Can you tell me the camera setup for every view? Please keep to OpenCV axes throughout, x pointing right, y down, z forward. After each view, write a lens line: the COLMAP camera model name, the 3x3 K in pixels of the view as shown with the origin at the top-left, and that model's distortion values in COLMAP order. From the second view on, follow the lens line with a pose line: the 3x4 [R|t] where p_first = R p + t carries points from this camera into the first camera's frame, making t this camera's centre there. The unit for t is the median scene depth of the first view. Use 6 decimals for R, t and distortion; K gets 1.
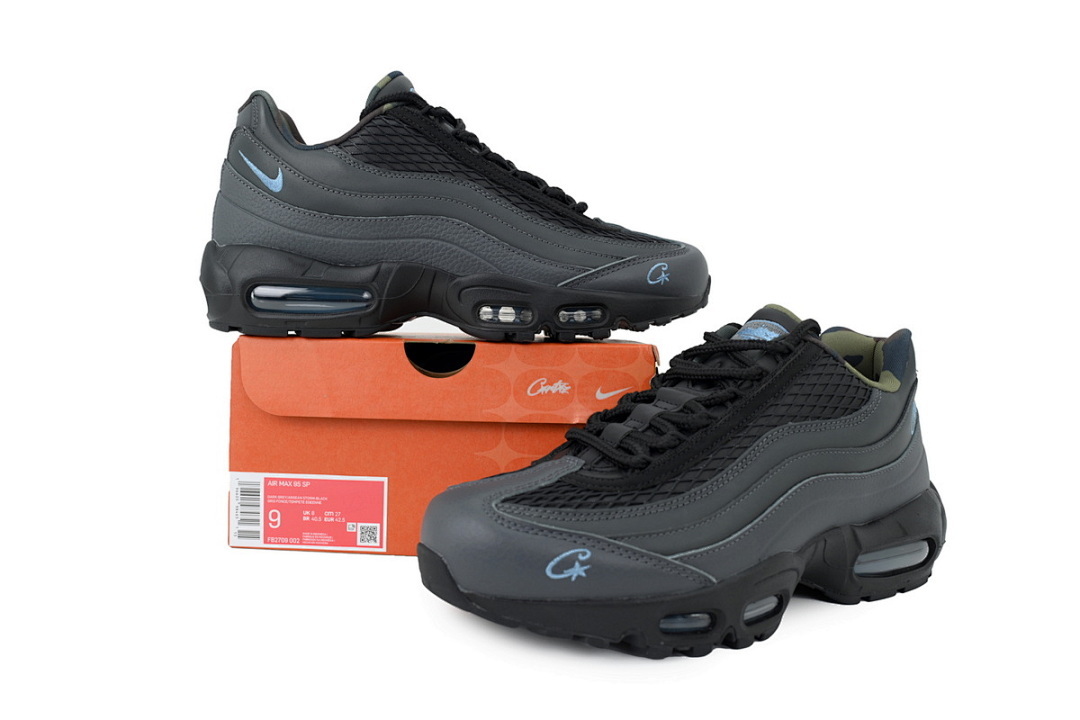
lens RADIAL K [[807.8, 0, 540.0], [0, 807.8, 360.0], [0, 0, 1]] dist [0.004917, 0.000291]
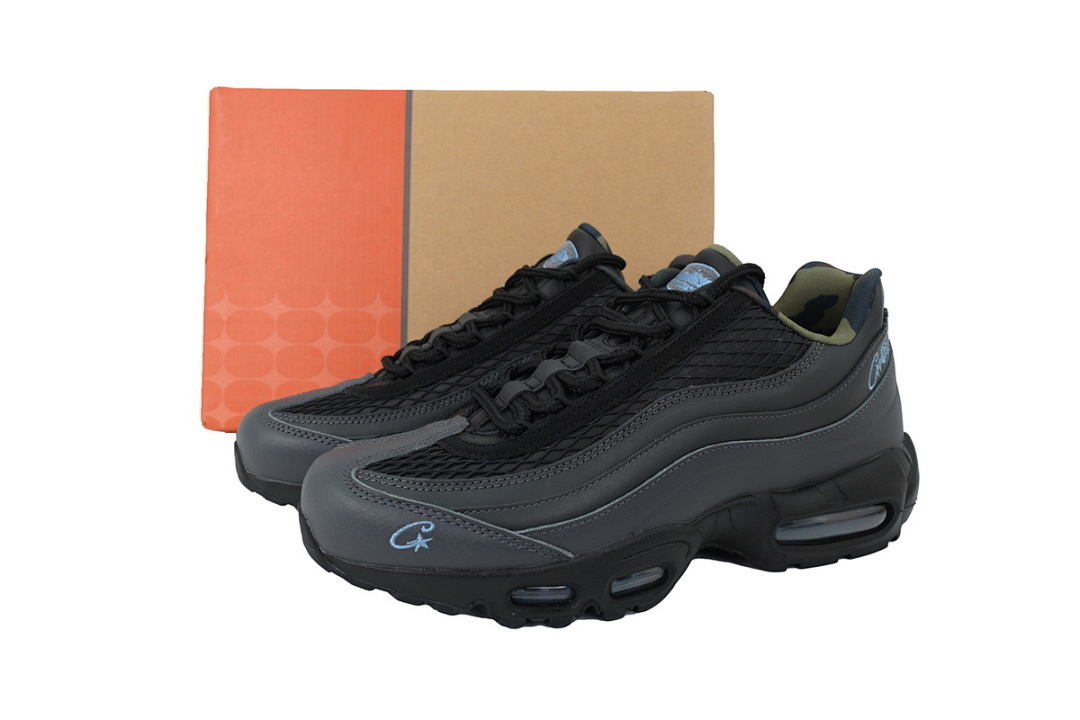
lens RADIAL K [[807.8, 0, 540.0], [0, 807.8, 360.0], [0, 0, 1]] dist [0.004917, 0.000291]
pose [[0.978598, 0.010423, -0.205517, 0.347288], [0.019716, 0.989373, 0.144055, -0.092681], [0.204834, -0.145023, 0.967993, 0.078486]]
